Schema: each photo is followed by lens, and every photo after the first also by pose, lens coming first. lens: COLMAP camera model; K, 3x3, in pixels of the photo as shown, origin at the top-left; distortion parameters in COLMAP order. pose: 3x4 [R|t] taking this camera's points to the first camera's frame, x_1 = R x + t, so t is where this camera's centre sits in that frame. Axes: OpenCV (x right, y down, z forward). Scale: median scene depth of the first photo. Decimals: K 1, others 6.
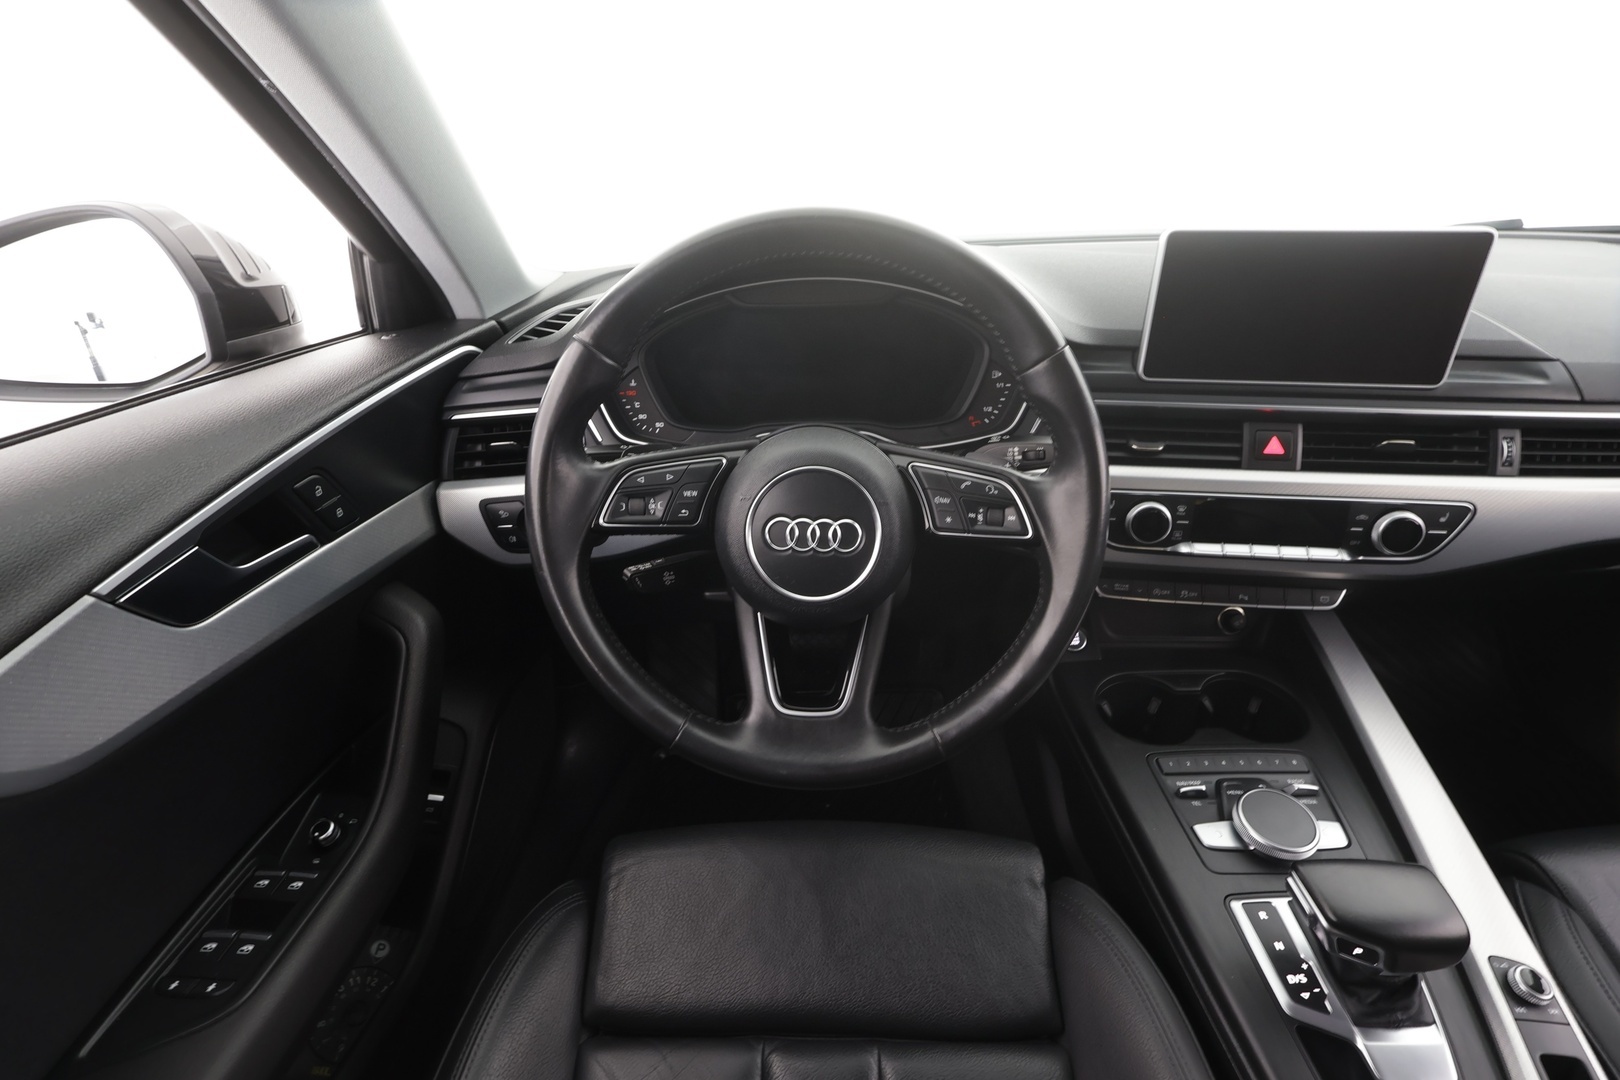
lens RADIAL K [[743.3, 0, 829.4], [0, 743.3, 547.9], [0, 0, 1]] dist [0.001067, -0.000498]
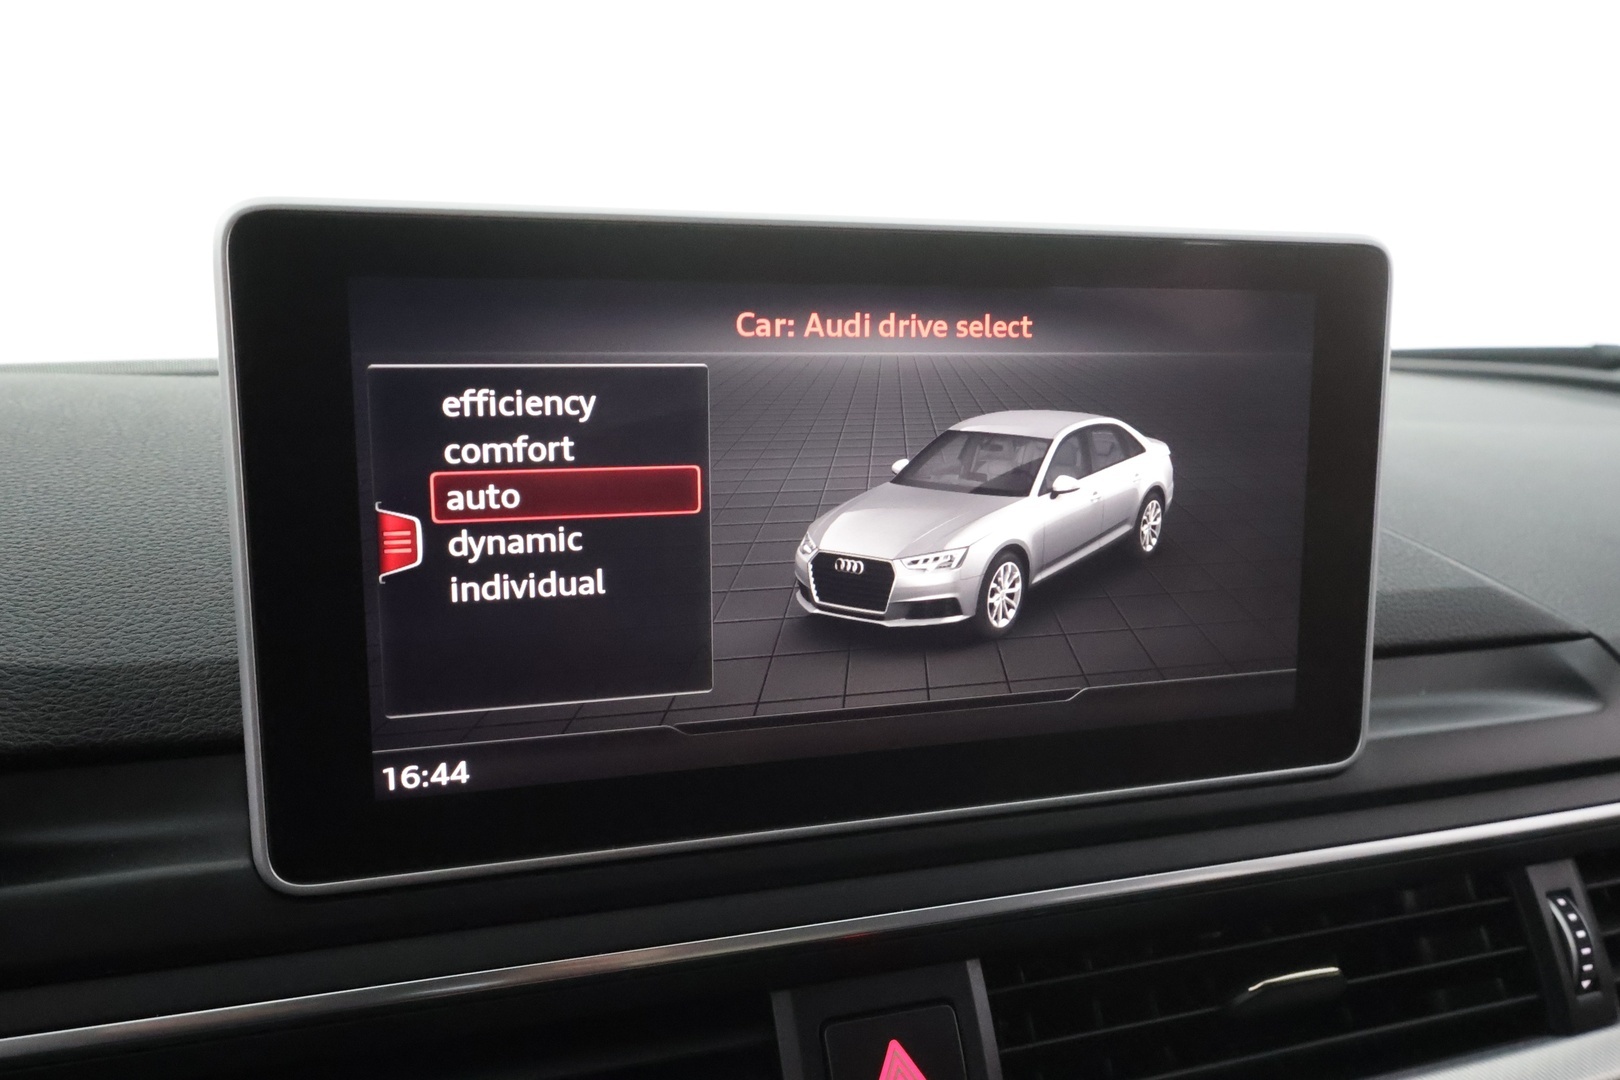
lens RADIAL K [[1275.6, 0, 804.1], [0, 1275.6, 534.6], [0, 0, 1]] dist [-0.001696, -0.005229]
pose [[0.898640, -0.051448, 0.435660, 0.417922], [0.185406, 0.944586, -0.270890, -0.203260], [-0.397582, 0.324206, 0.858382, 0.630804]]
